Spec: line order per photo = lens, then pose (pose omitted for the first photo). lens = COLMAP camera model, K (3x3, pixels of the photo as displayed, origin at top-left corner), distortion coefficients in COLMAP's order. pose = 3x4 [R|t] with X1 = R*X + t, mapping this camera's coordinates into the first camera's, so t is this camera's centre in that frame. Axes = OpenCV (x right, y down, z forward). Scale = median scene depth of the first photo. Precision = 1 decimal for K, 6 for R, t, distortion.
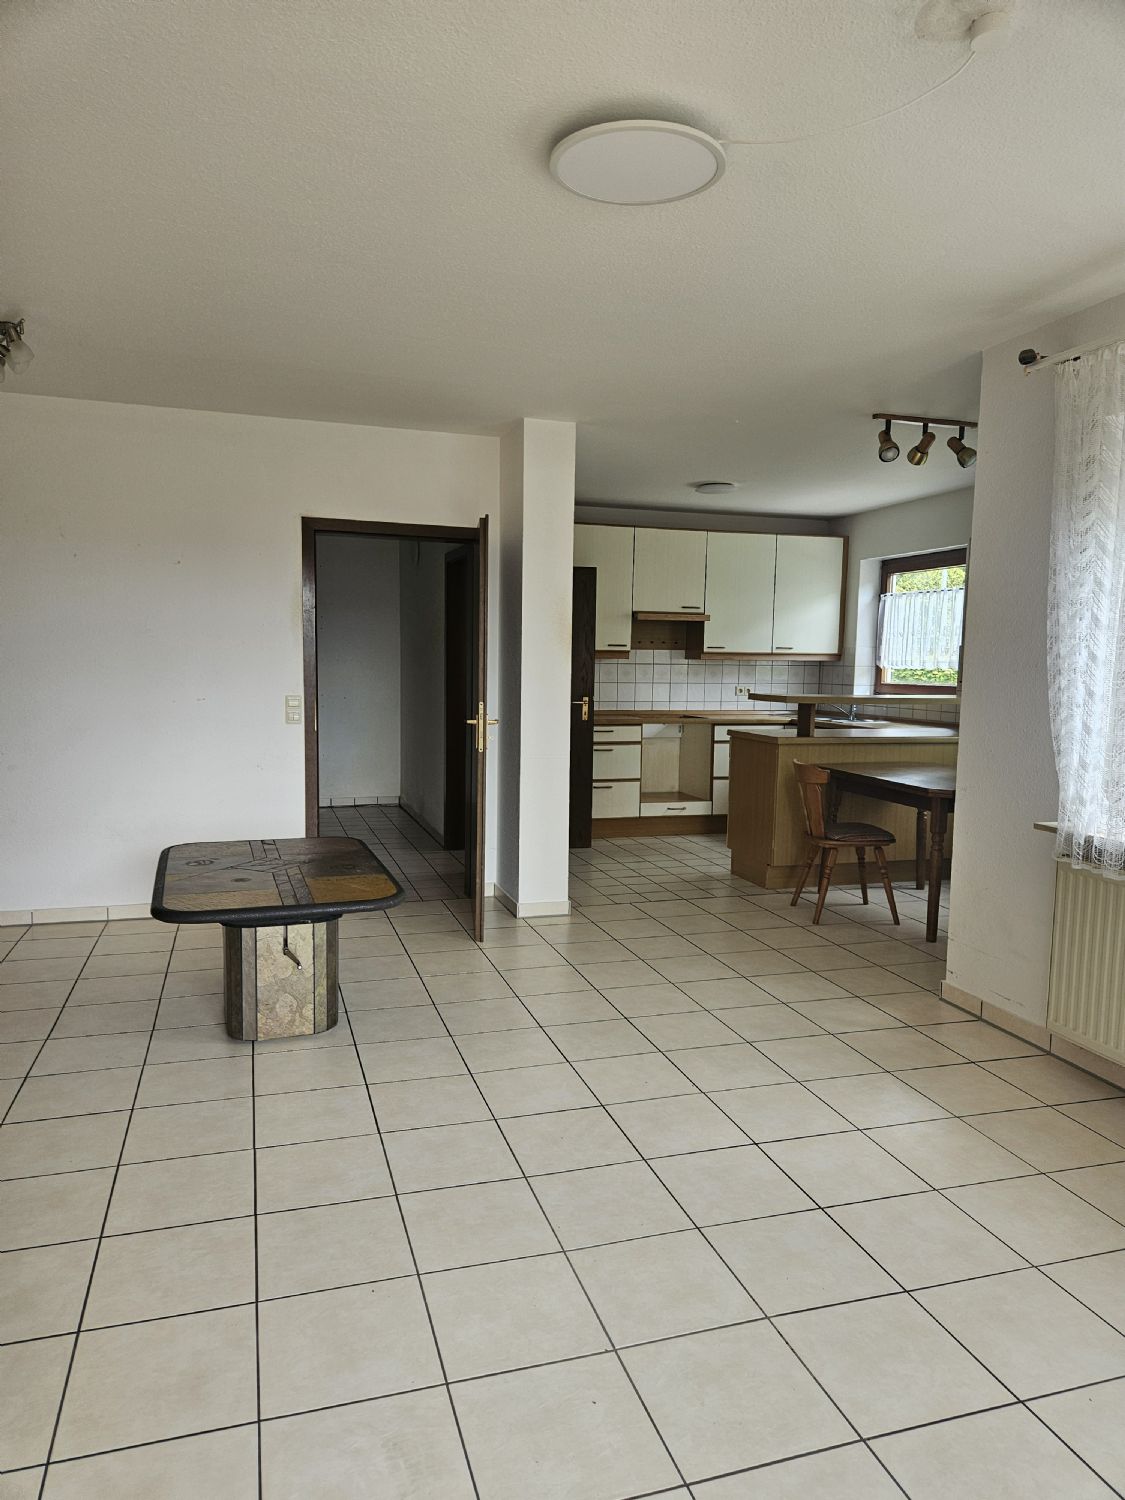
lens RADIAL K [[1002.8, 0, 563.0], [0, 1002.8, 753.8], [0, 0, 1]] dist [0.064968, -0.047912]
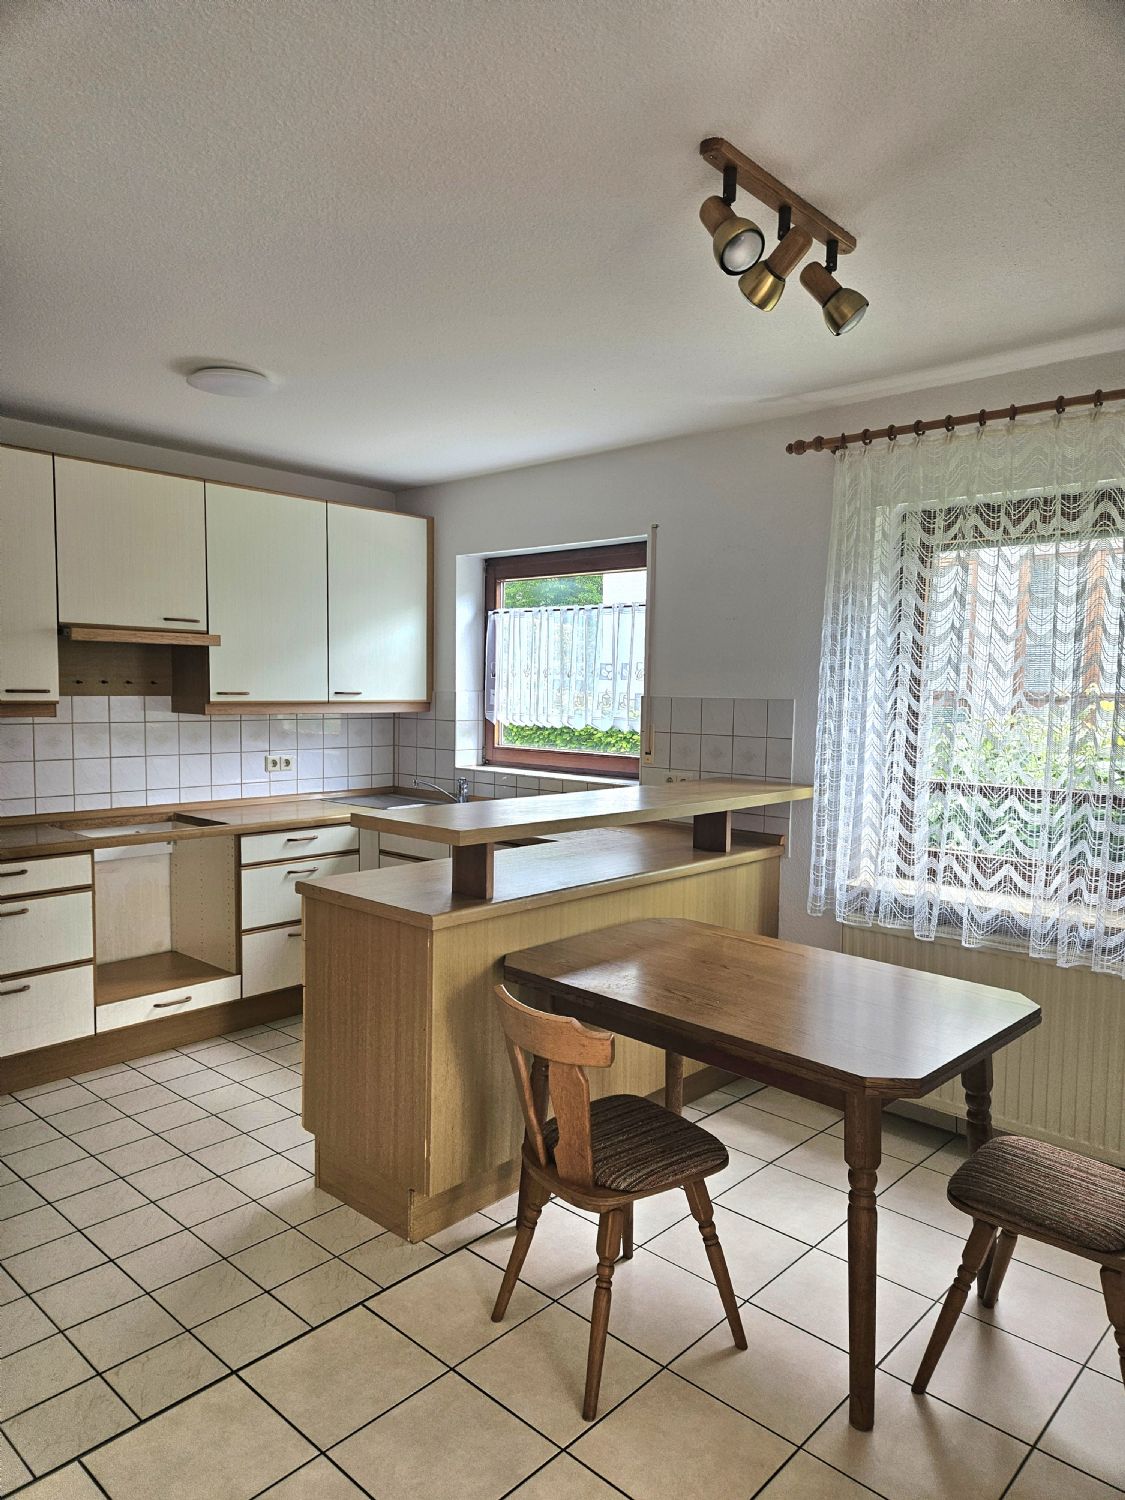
lens RADIAL K [[1002.8, 0, 559.9], [0, 1002.8, 777.1], [0, 0, 1]] dist [0.064968, -0.047912]
pose [[0.870159, -0.047256, 0.490500, 0.033351], [0.044100, 0.998865, 0.017999, -0.061535], [-0.490794, 0.005969, 0.871255, 0.423962]]
